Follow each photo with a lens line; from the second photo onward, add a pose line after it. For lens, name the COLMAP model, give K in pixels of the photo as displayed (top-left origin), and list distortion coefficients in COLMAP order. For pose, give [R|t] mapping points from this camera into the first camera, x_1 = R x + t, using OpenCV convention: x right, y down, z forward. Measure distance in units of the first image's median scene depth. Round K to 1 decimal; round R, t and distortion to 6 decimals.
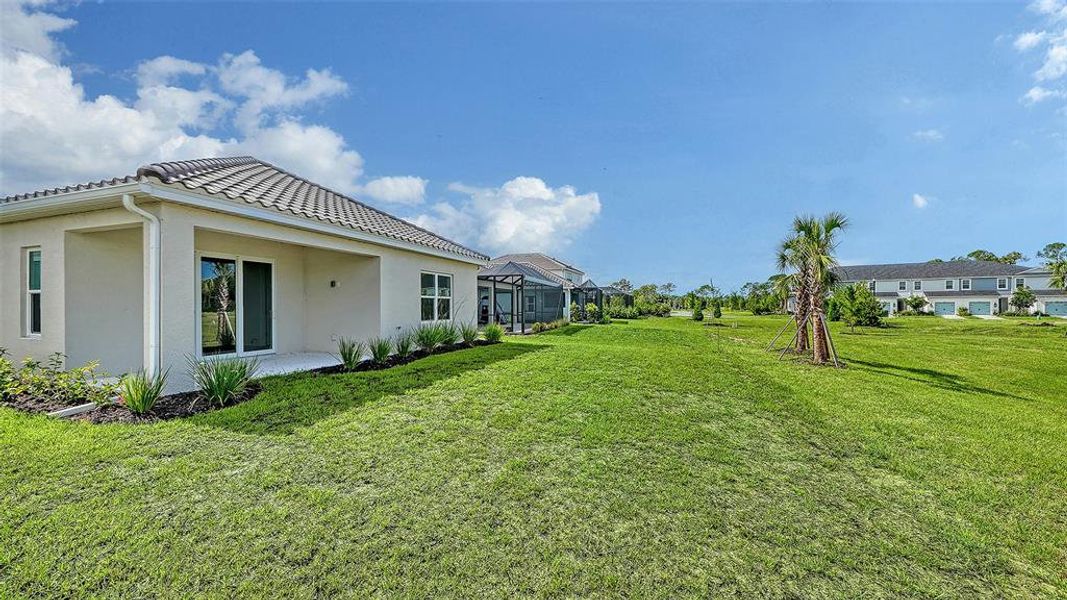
lens RADIAL K [[377.3, 0, 533.1], [0, 377.3, 306.9], [0, 0, 1]] dist [0.000753, 0.000091]
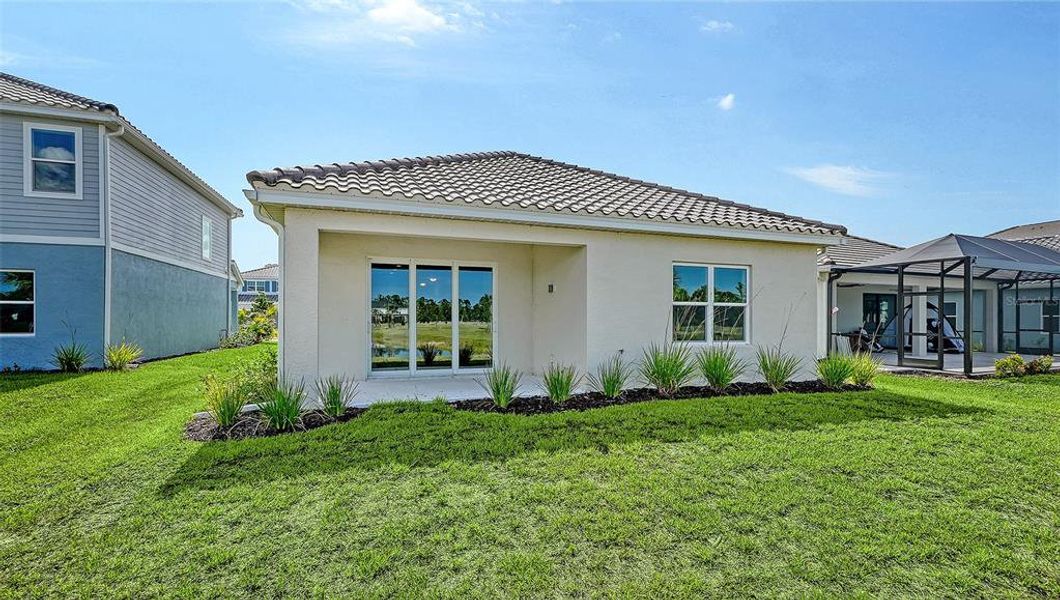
lens RADIAL K [[454.3, 0, 530.0], [0, 454.3, 300.0], [0, 0, 1]] dist [-0.000100, -0.000168]
pose [[0.634192, -0.027595, -0.772683, 0.146941], [-0.007058, 0.999115, -0.041475, 0.001154], [0.773143, 0.031756, 0.633436, 0.363155]]
